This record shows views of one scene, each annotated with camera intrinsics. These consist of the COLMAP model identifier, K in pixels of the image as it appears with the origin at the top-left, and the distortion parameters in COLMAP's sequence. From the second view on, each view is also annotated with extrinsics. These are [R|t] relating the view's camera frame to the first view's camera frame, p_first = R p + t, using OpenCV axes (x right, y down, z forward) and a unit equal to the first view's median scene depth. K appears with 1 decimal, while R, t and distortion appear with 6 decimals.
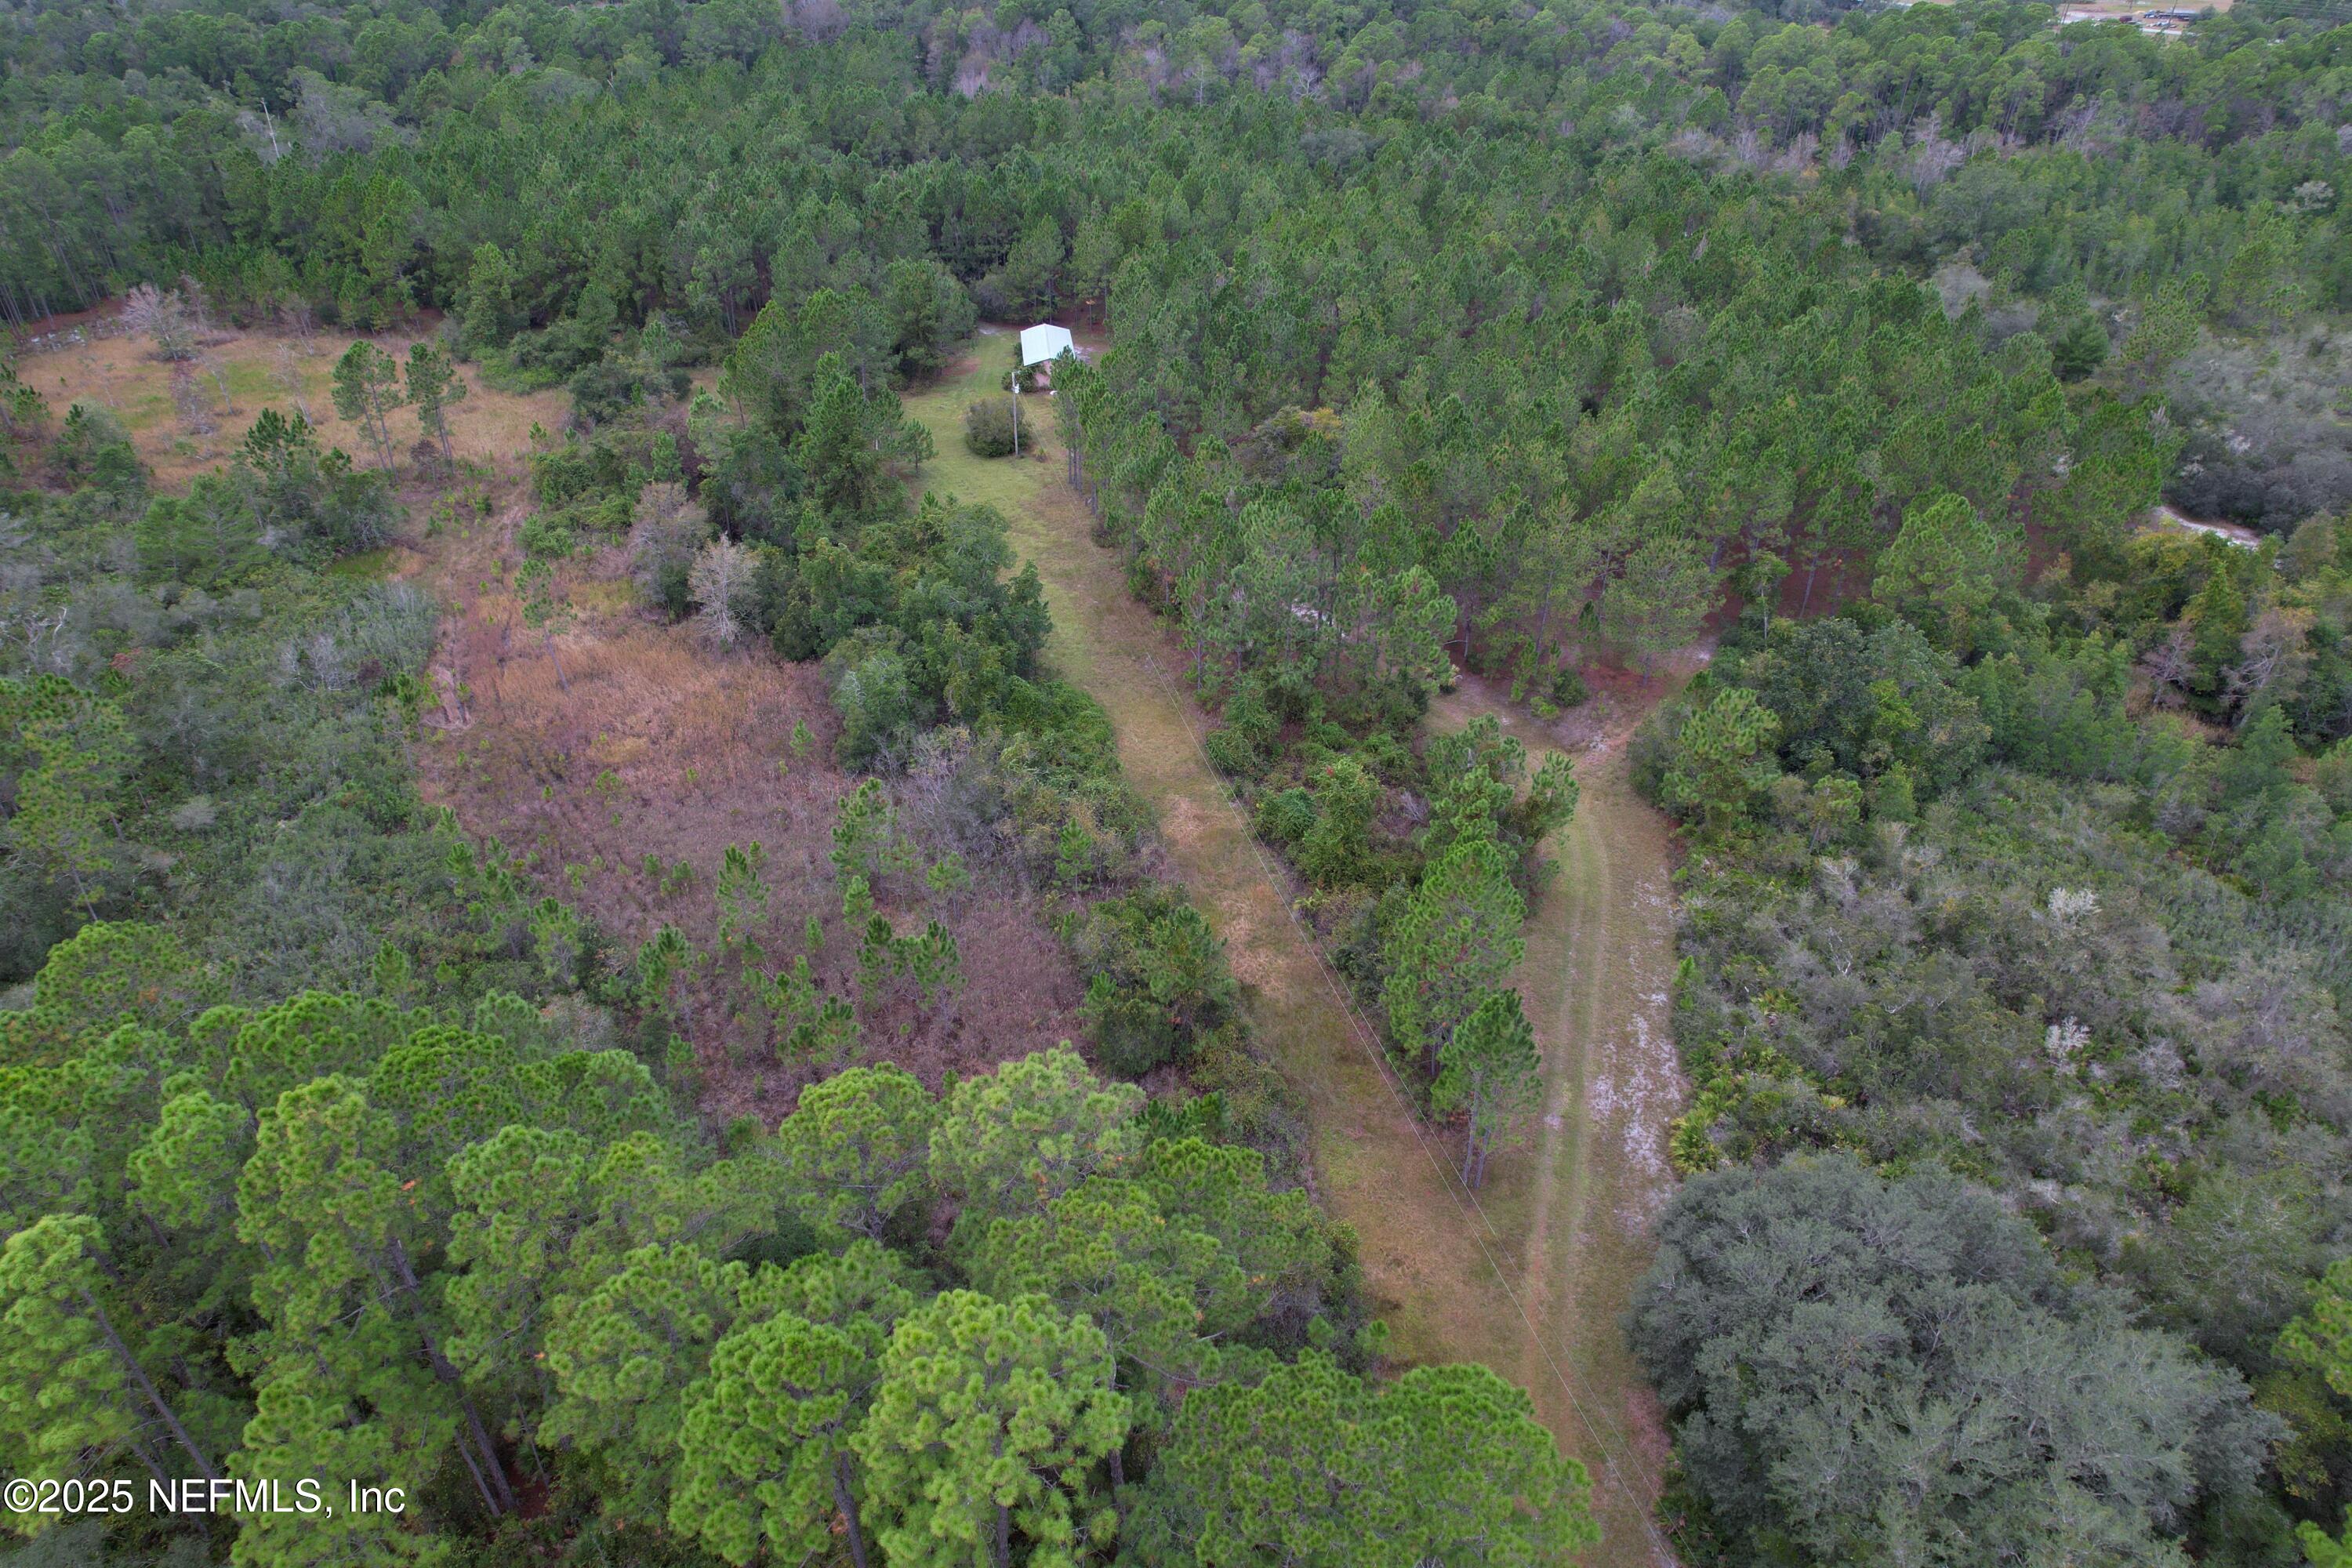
lens RADIAL K [[1503.0, 0, 1176.0], [0, 1503.0, 784.0], [0, 0, 1]] dist [-0.071643, 0.066924]
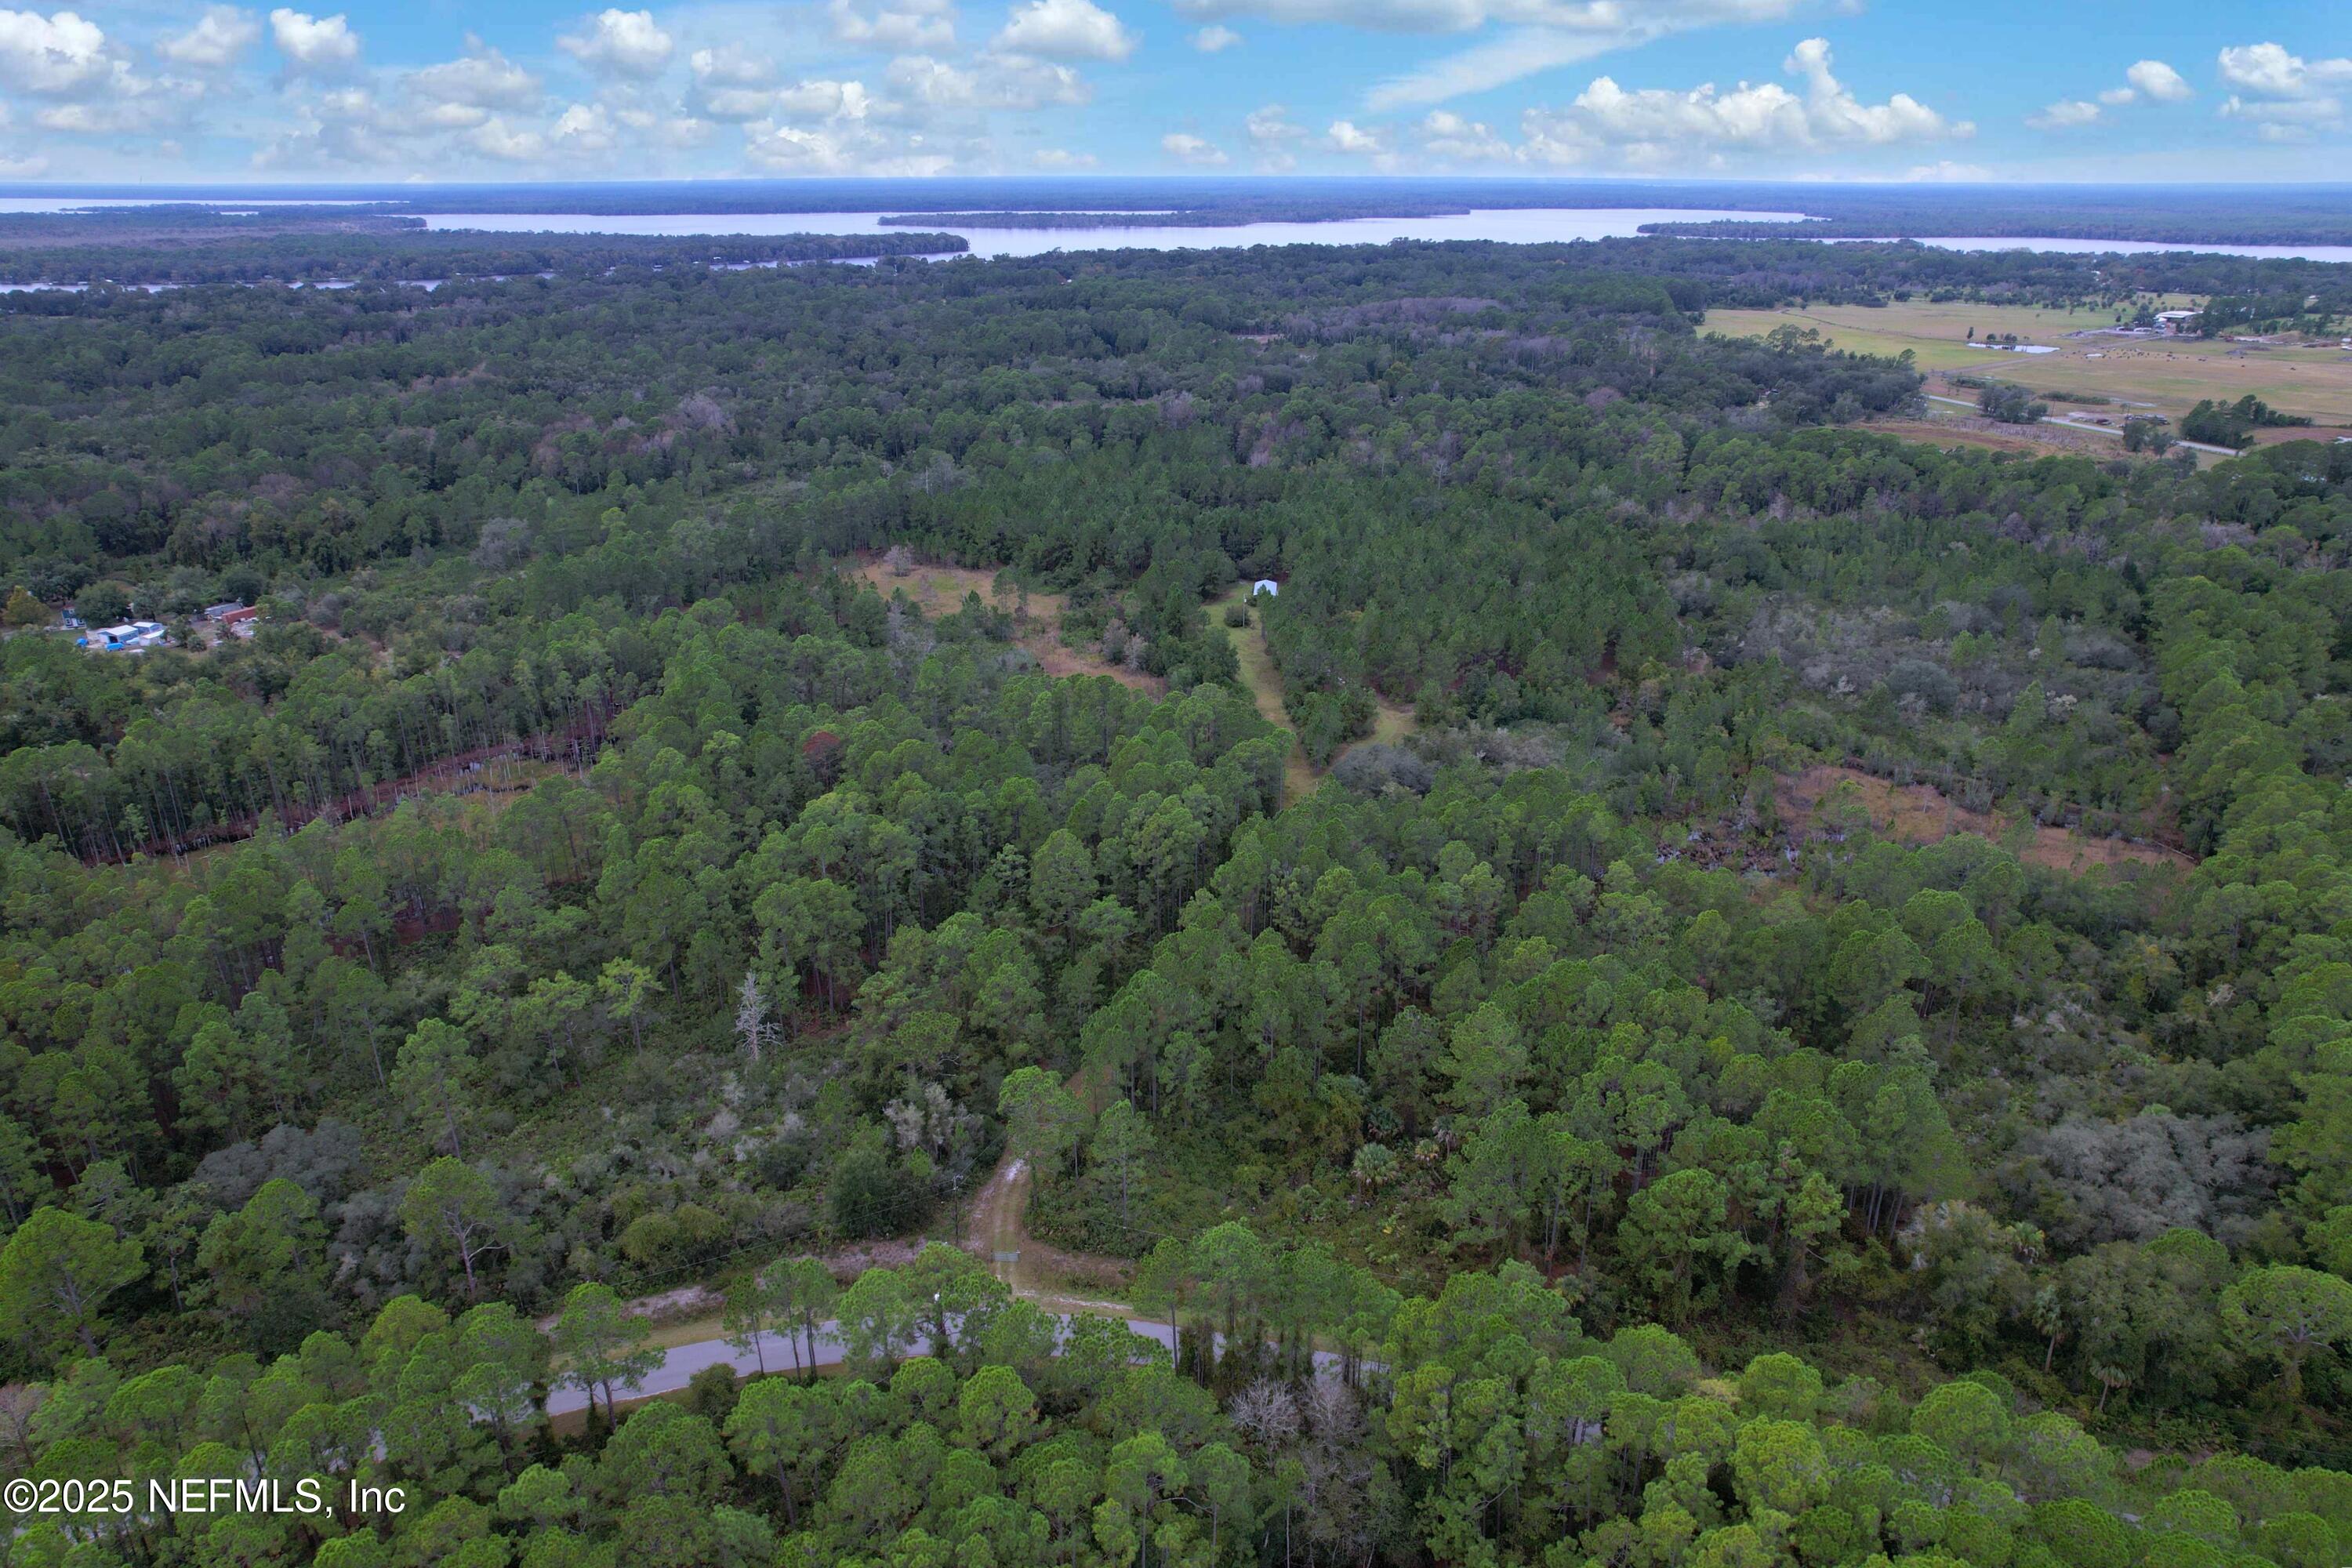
lens RADIAL K [[1503.0, 0, 1176.0], [0, 1503.0, 784.0], [0, 0, 1]] dist [-0.071643, 0.066924]
pose [[0.978602, 0.070937, -0.193150, 0.244553], [-0.105596, 0.978794, -0.175530, 0.418769], [0.176602, 0.192170, 0.965341, -1.190701]]
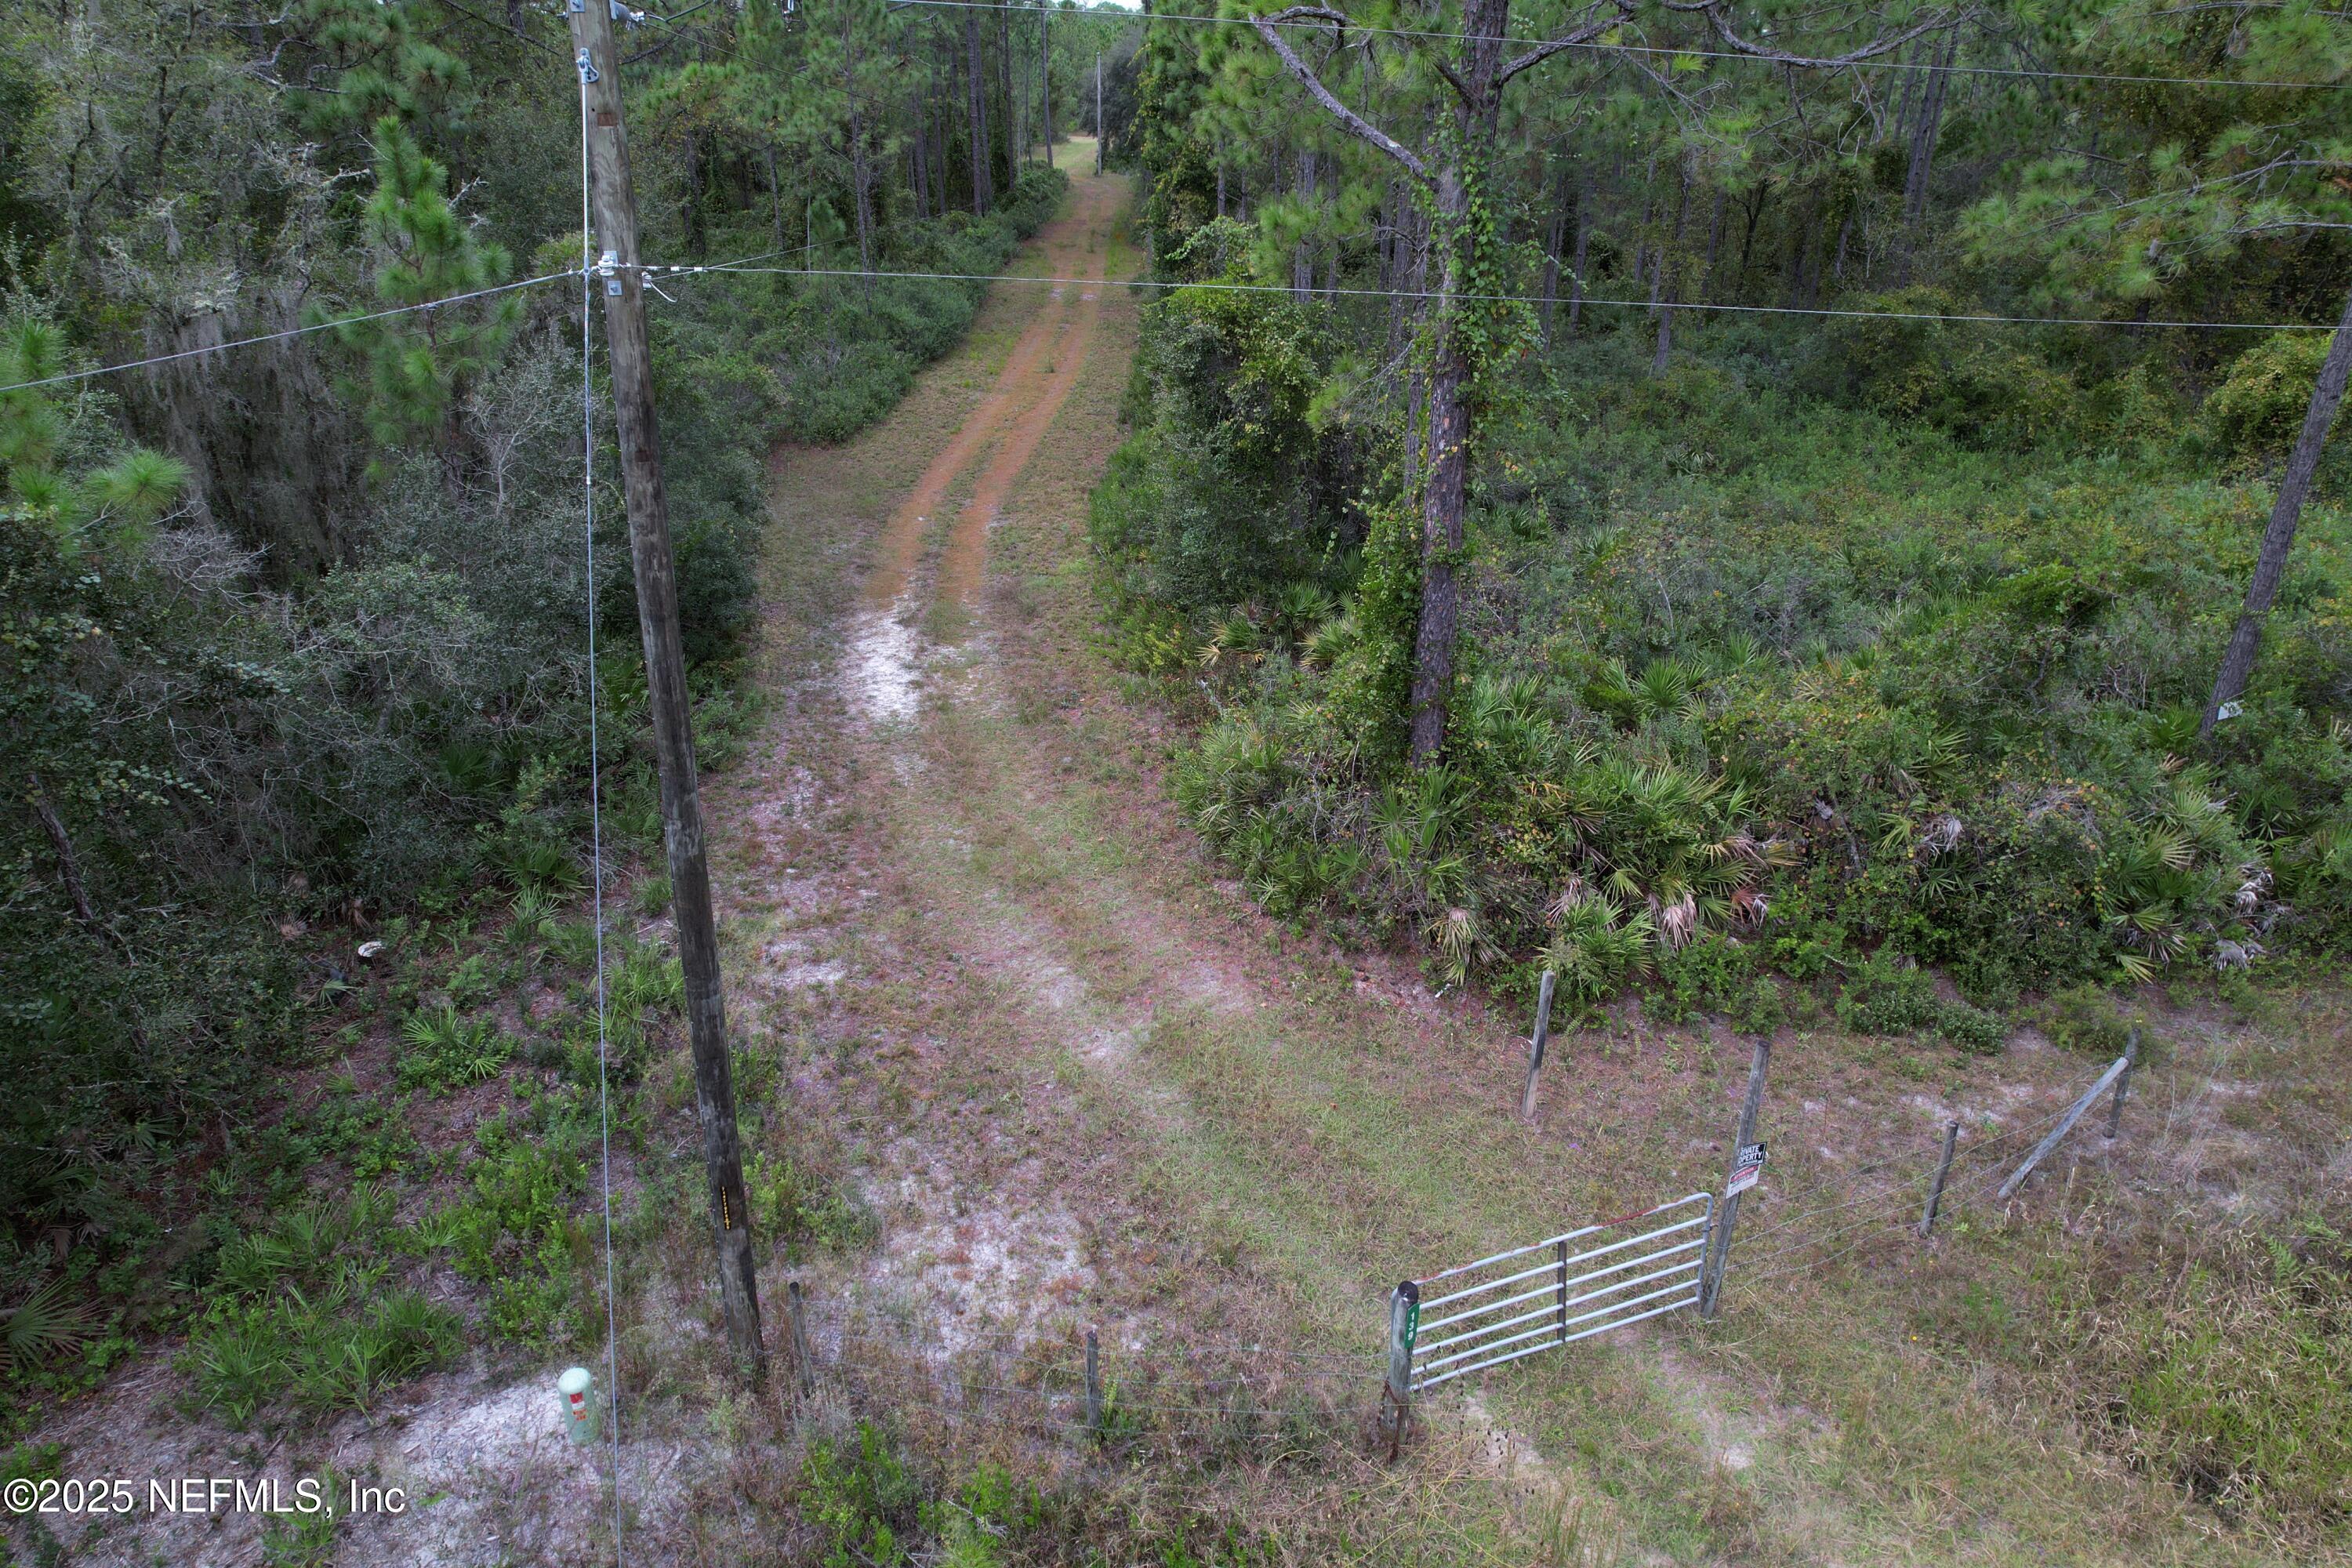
lens RADIAL K [[1503.0, 0, 1176.0], [0, 1503.0, 784.0], [0, 0, 1]] dist [-0.071643, 0.066924]
pose [[0.973768, -0.101282, 0.203757, -0.035194], [0.124746, 0.986533, -0.105790, 0.533994], [-0.190298, 0.128433, 0.973289, -0.345951]]
